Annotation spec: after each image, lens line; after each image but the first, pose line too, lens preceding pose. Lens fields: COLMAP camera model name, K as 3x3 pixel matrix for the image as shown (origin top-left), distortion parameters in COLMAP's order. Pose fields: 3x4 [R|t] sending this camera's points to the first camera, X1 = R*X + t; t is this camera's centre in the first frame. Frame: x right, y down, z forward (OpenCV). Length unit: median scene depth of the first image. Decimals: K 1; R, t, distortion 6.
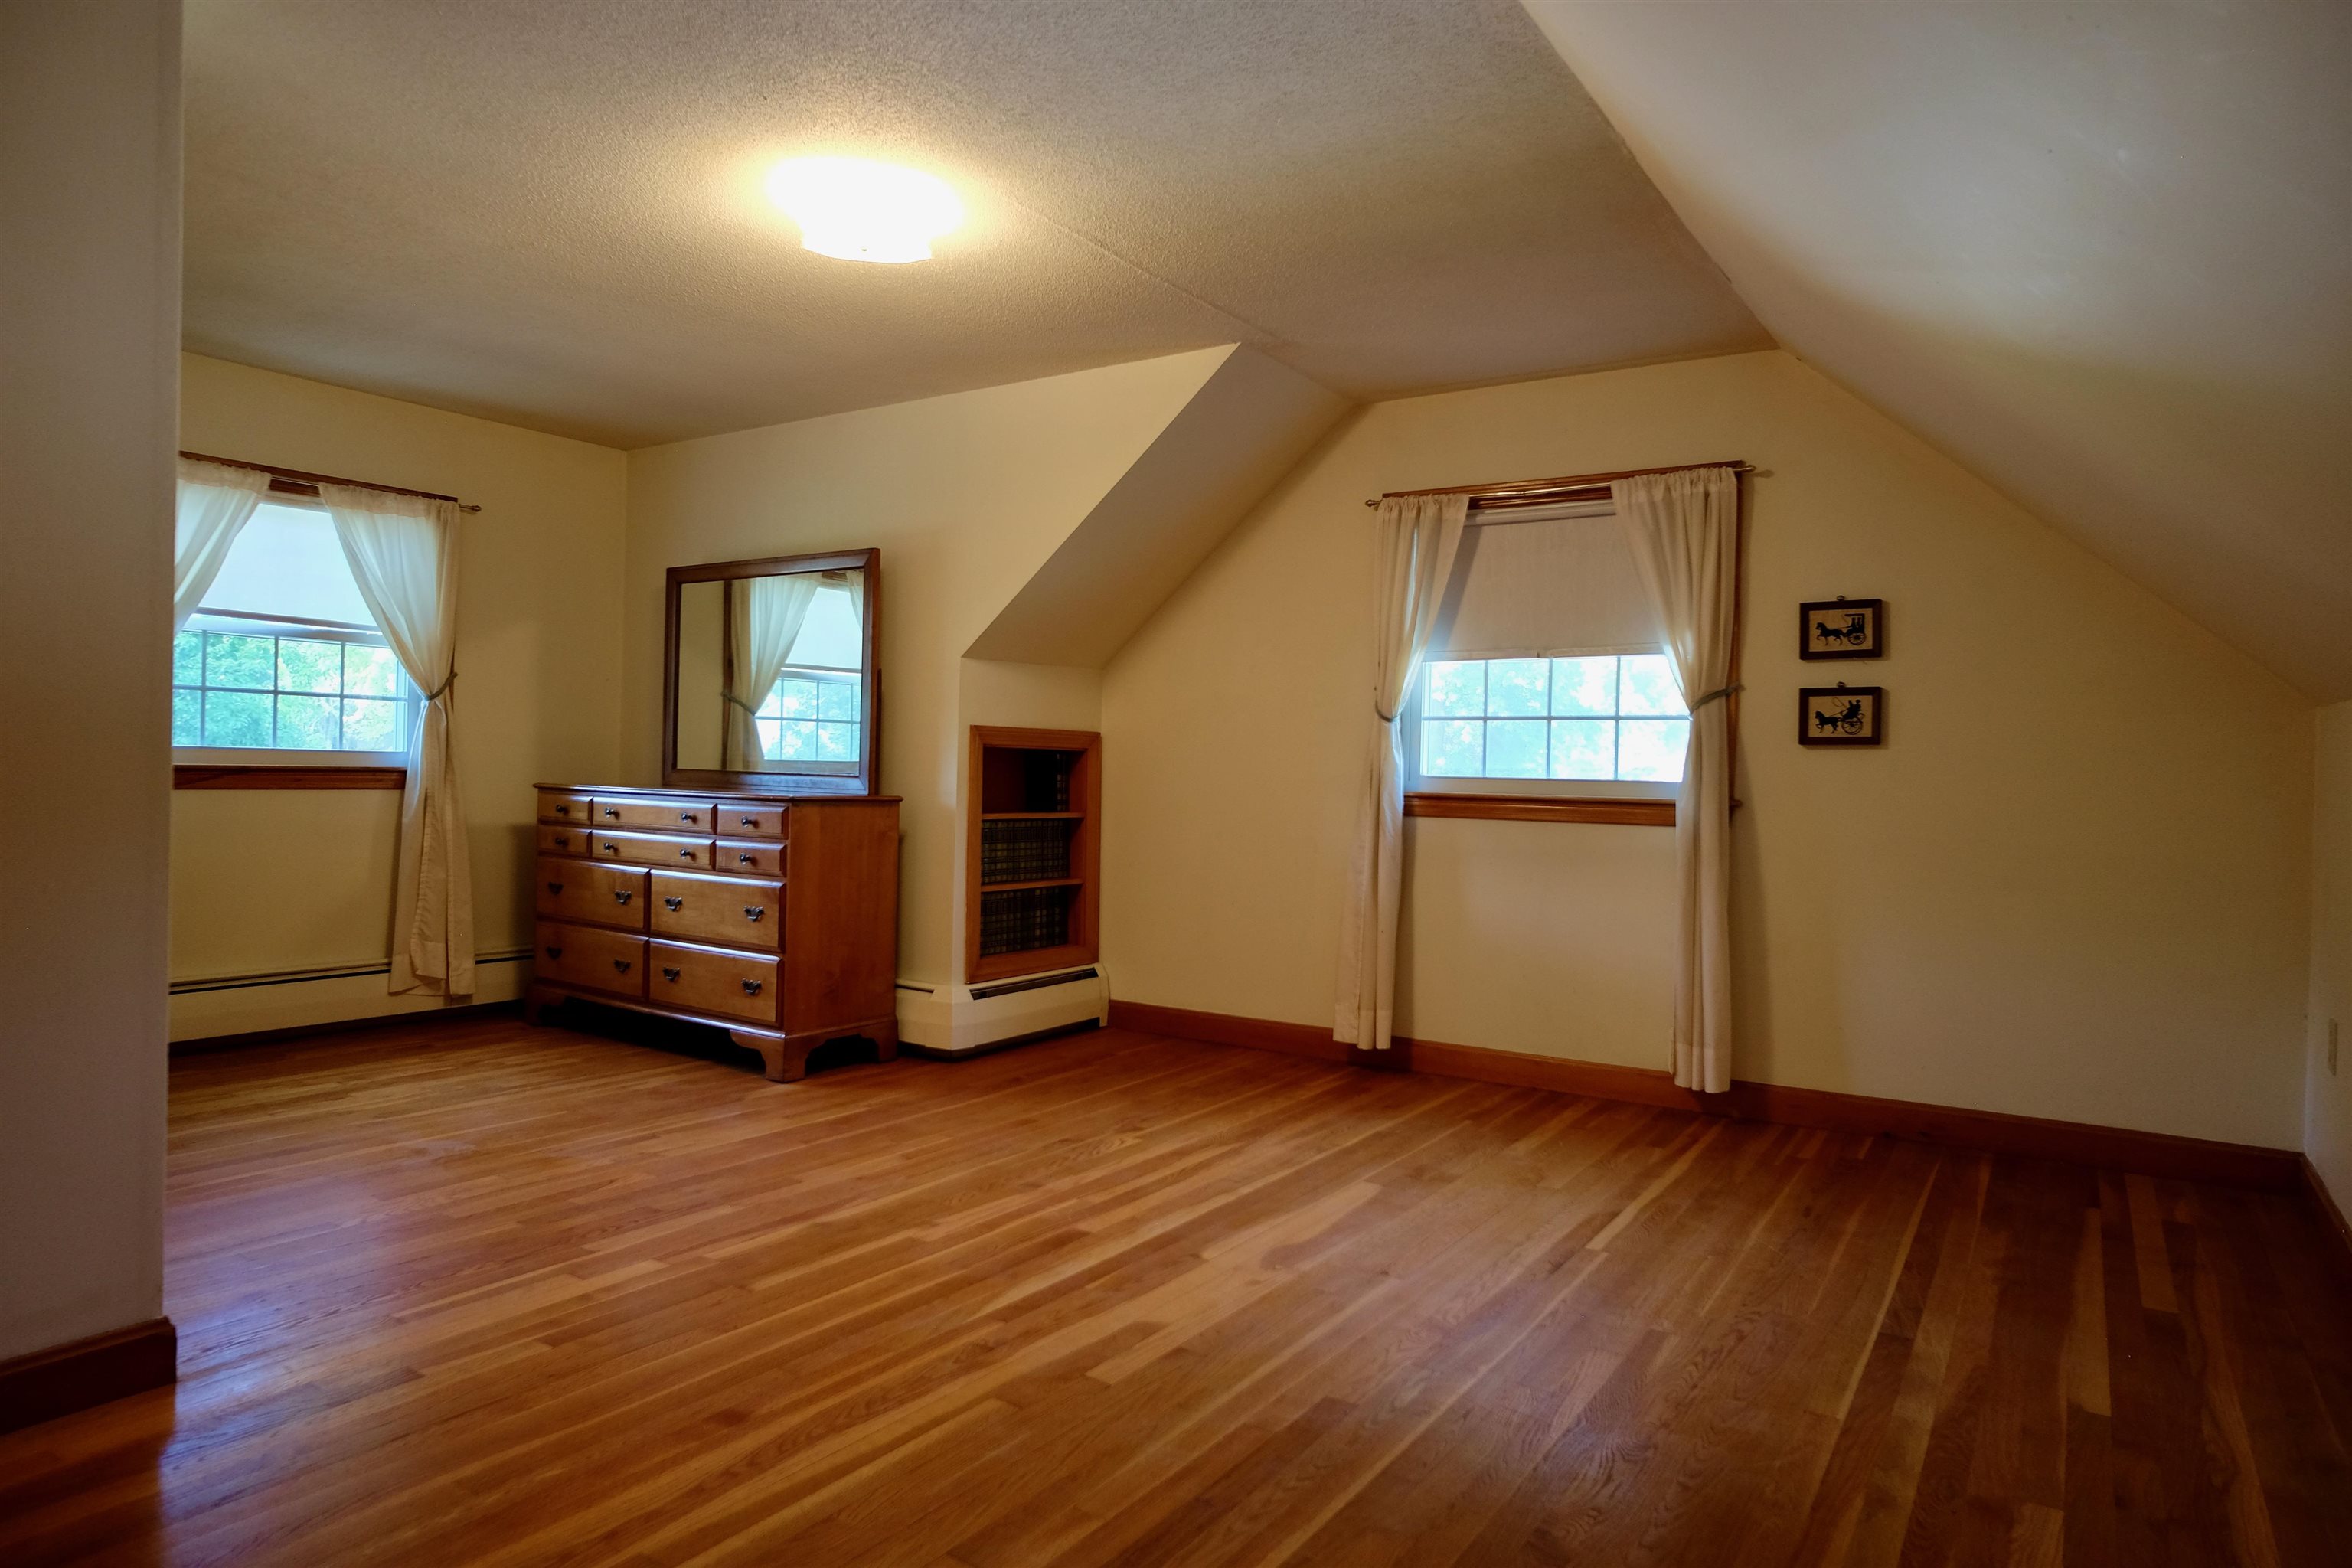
lens RADIAL K [[1419.5, 0, 1181.9], [0, 1419.5, 785.4], [0, 0, 1]] dist [-0.046451, 0.002445]
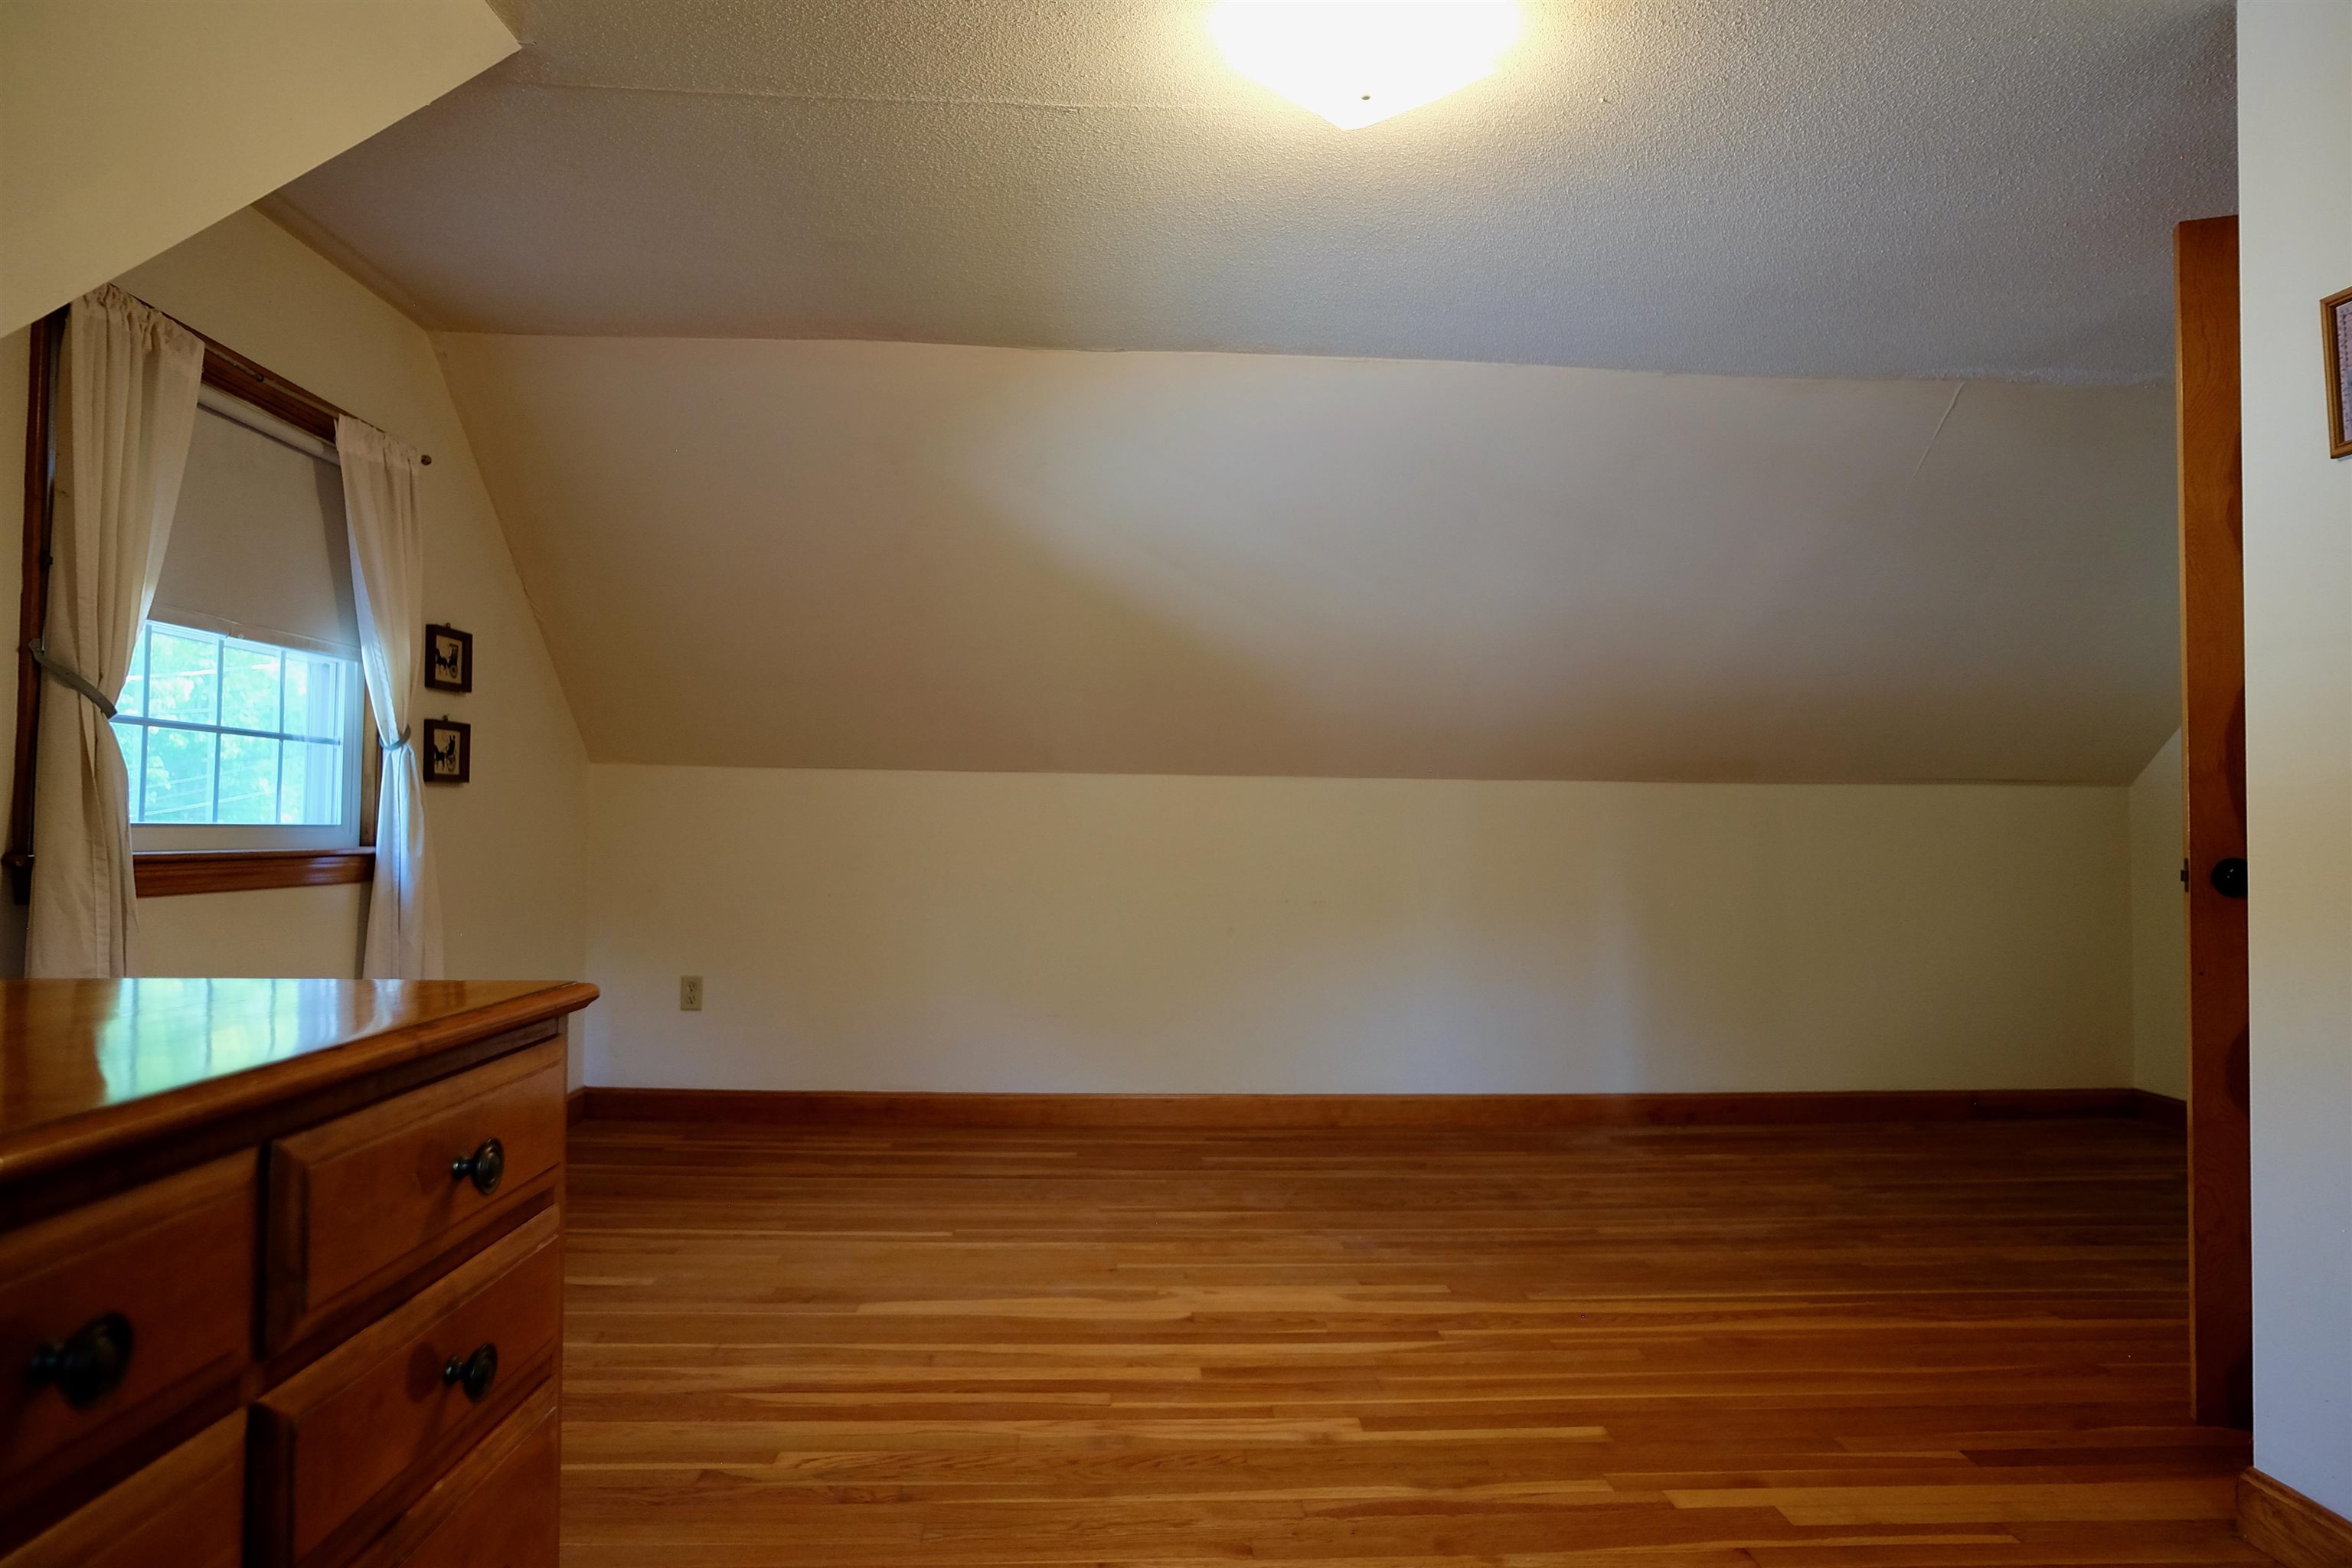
lens RADIAL K [[1419.5, 0, 1185.4], [0, 1419.5, 783.9], [0, 0, 1]] dist [-0.046451, 0.002445]
pose [[-0.595645, -0.002131, 0.803245, -0.569339], [-0.013957, 0.999873, -0.007697, -0.027533], [-0.803126, -0.015795, -0.595599, 1.152929]]
